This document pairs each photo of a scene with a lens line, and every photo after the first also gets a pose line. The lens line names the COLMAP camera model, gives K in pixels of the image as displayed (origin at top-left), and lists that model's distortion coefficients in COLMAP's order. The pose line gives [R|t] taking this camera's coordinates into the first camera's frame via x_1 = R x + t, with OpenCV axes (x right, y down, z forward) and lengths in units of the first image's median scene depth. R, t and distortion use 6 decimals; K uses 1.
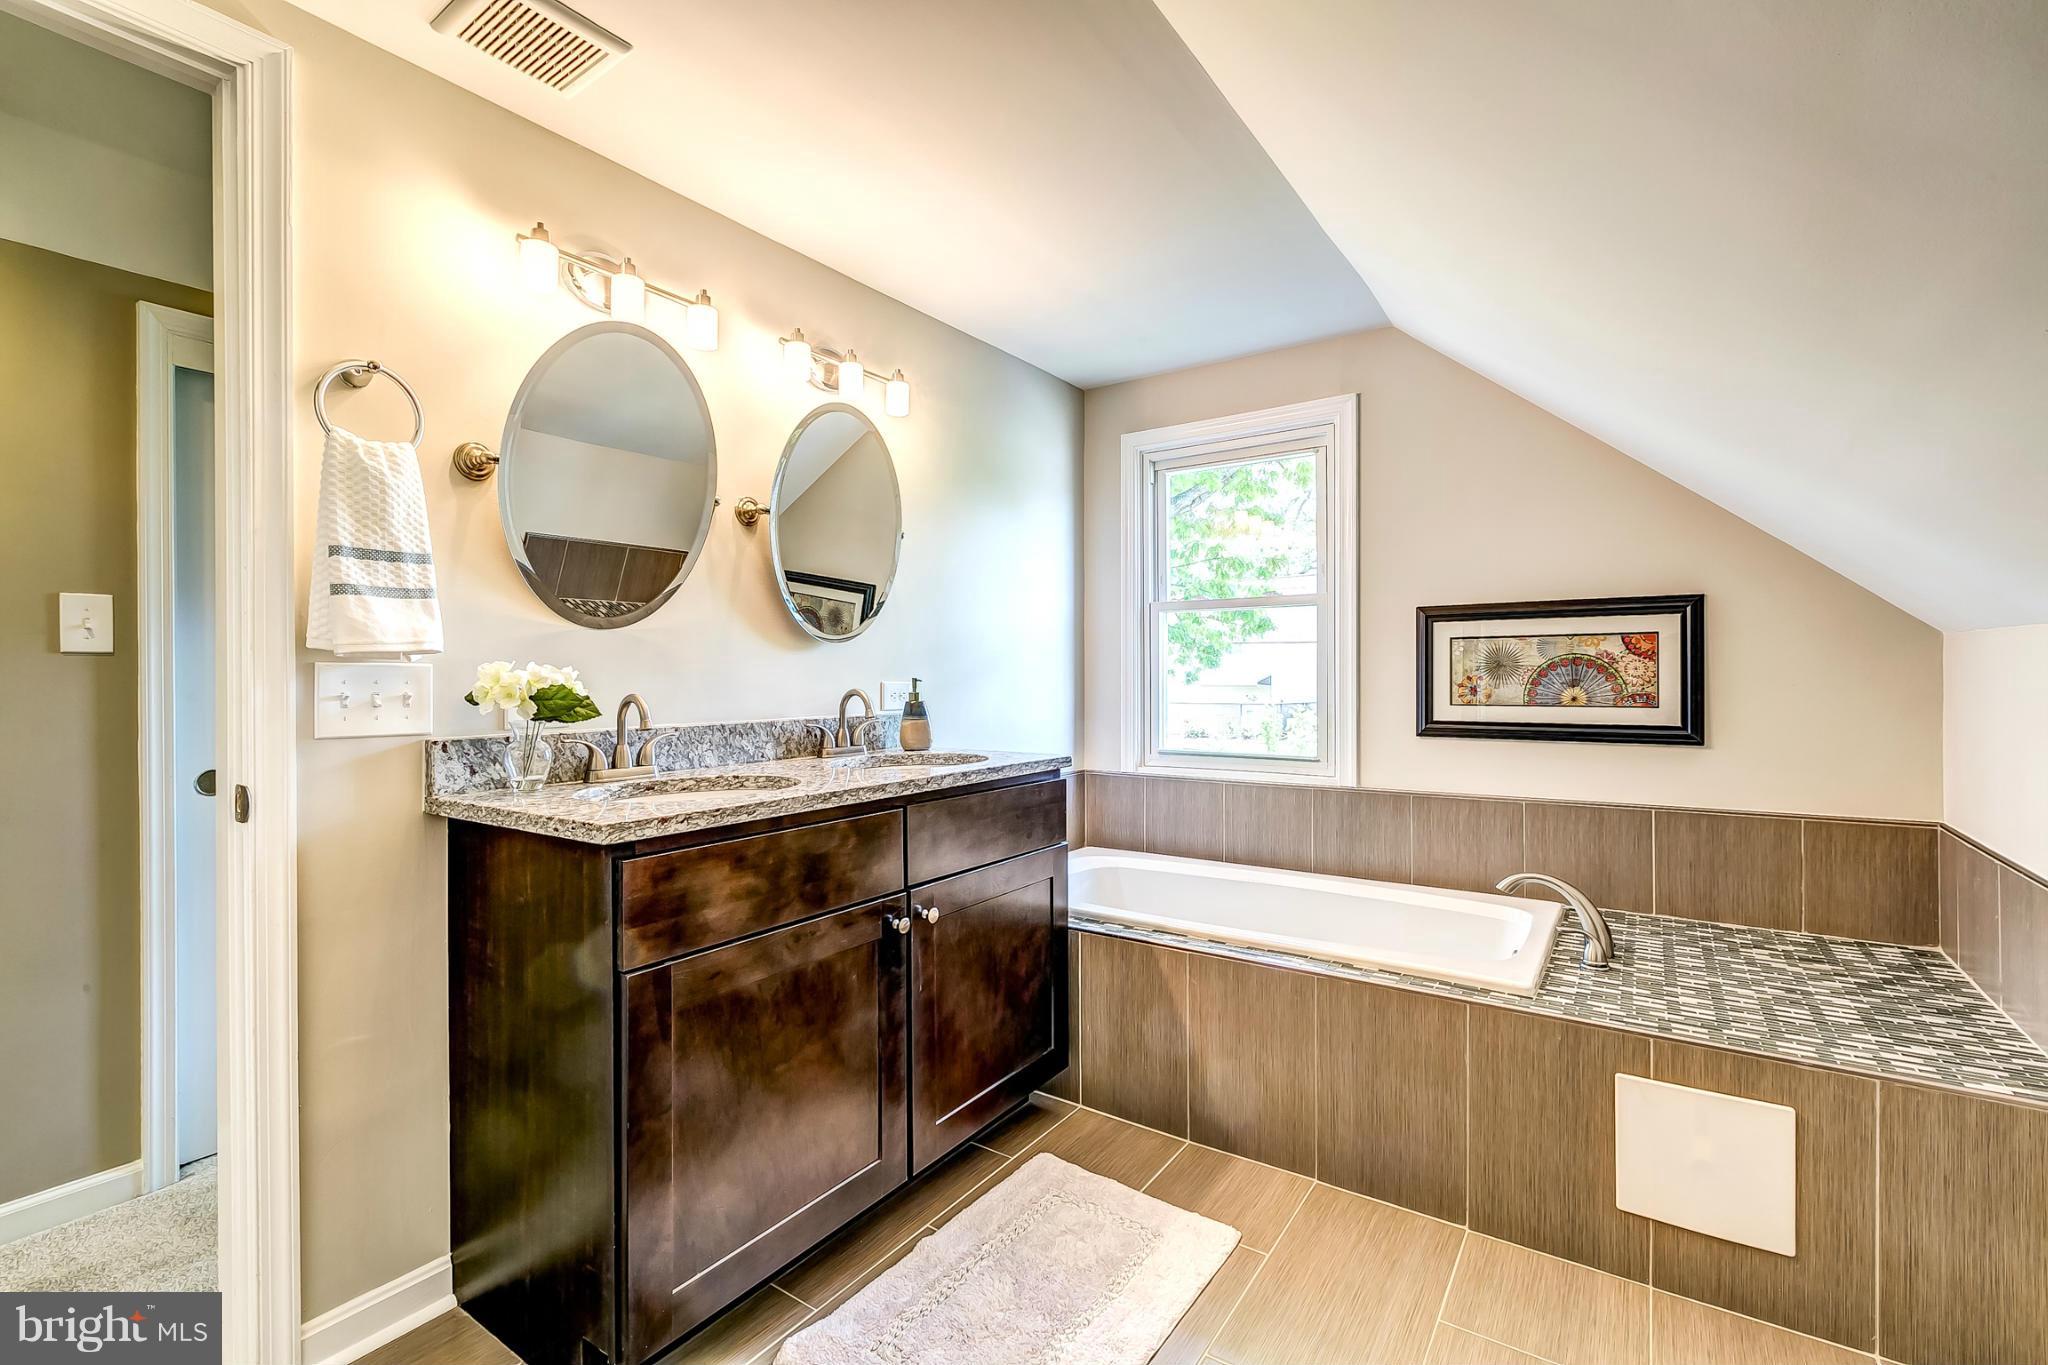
lens RADIAL K [[894.7, 0, 1029.9], [0, 894.7, 683.6], [0, 0, 1]] dist [-0.013717, -0.000349]
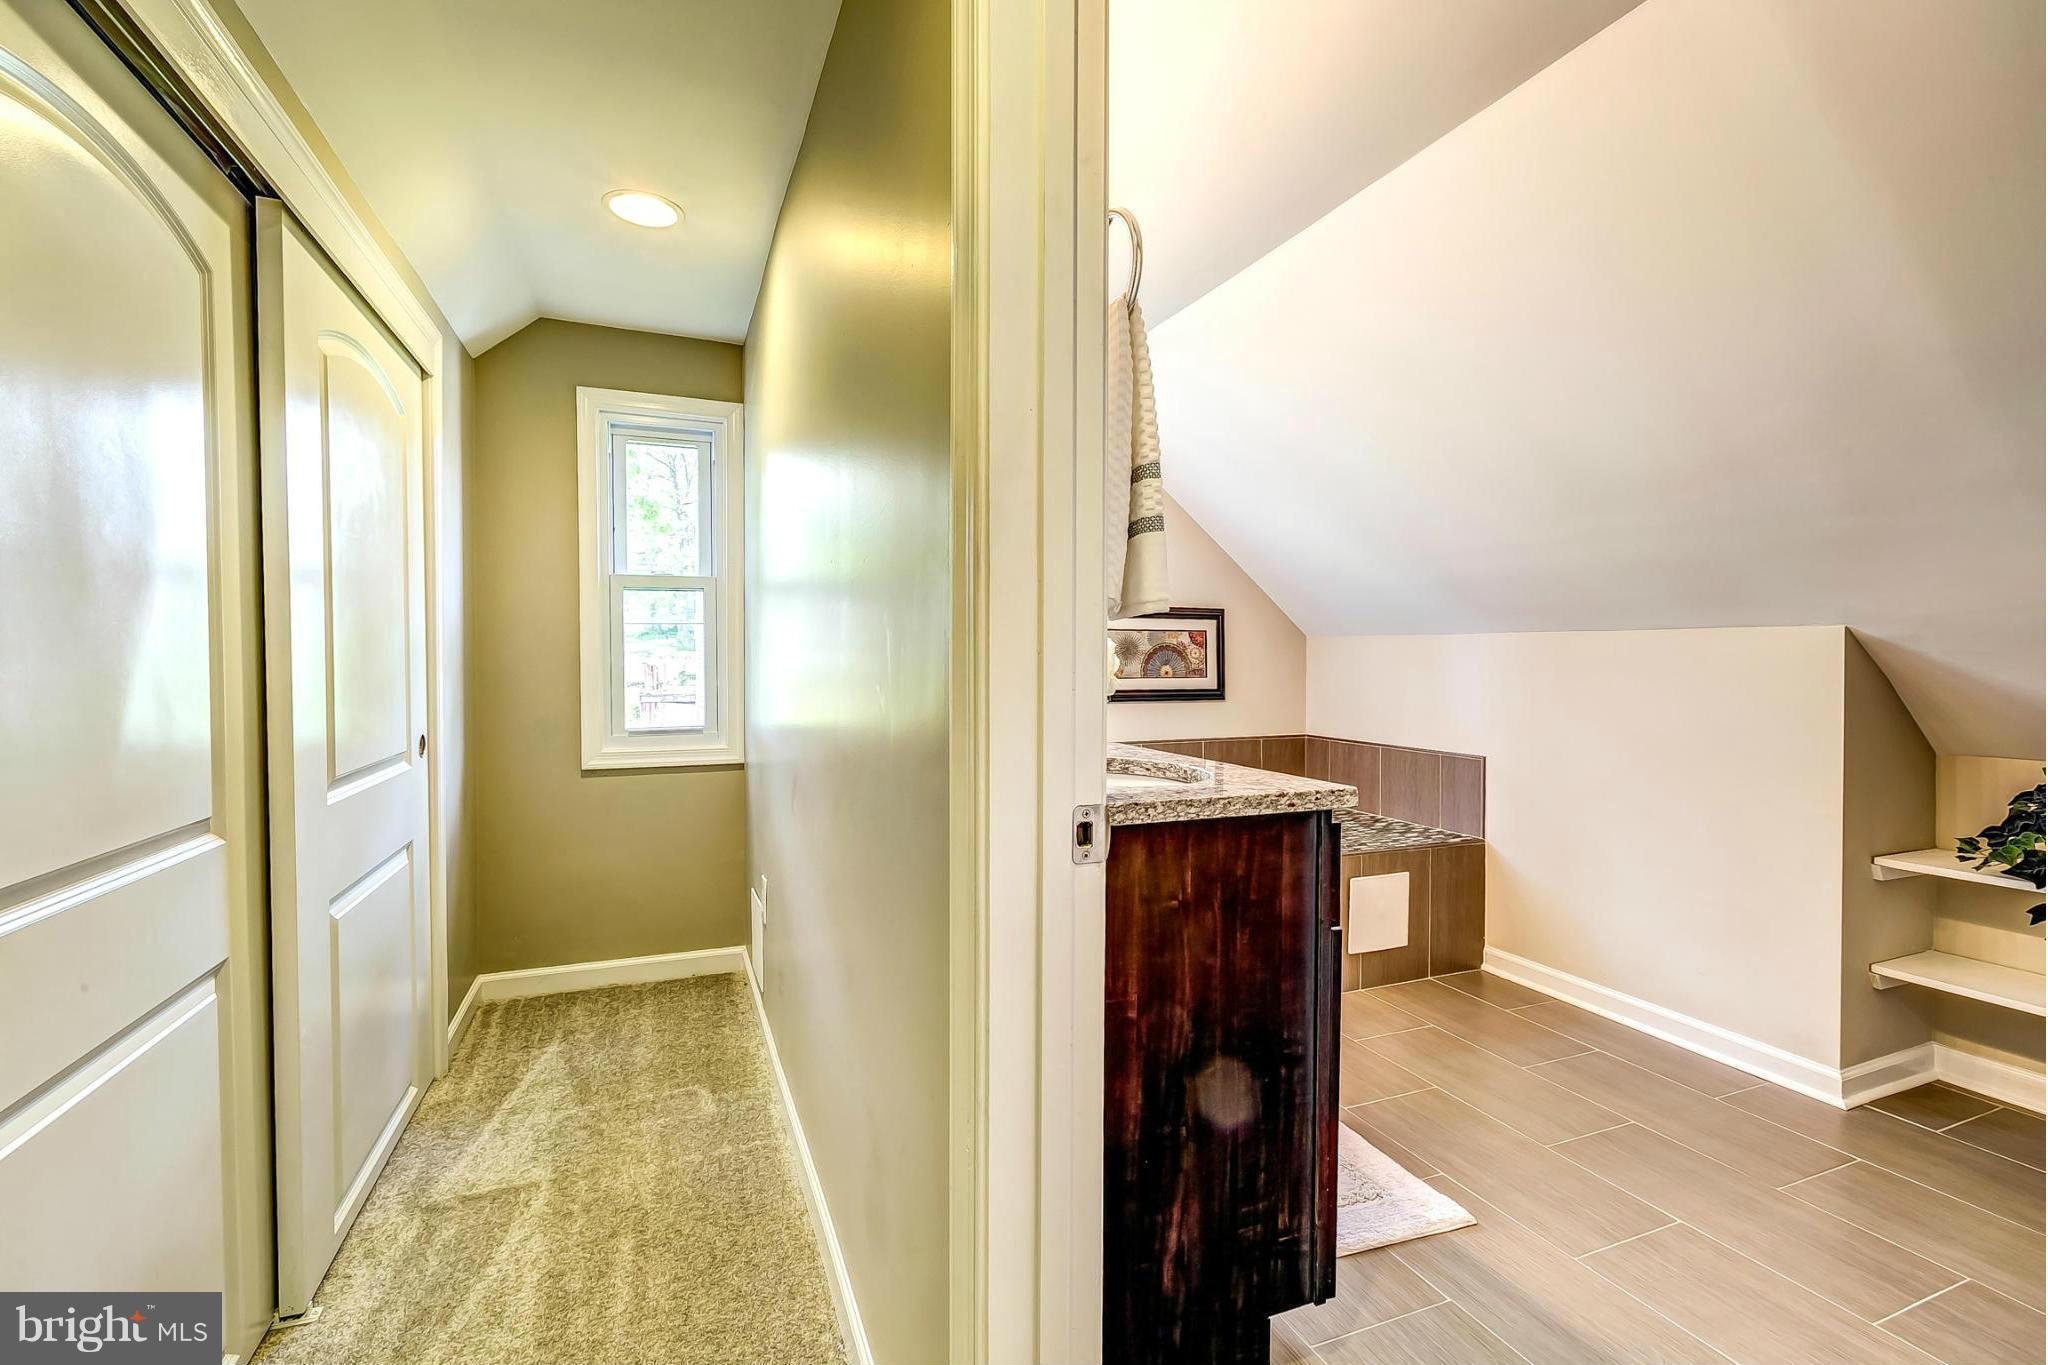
lens RADIAL K [[894.7, 0, 1024.3], [0, 894.7, 674.7], [0, 0, 1]] dist [-0.013717, -0.000349]
pose [[0.550762, -0.009051, 0.834613, -0.815466], [-0.000517, 0.999937, 0.011185, 0.003862], [-0.834662, -0.006592, 0.550723, 0.371622]]
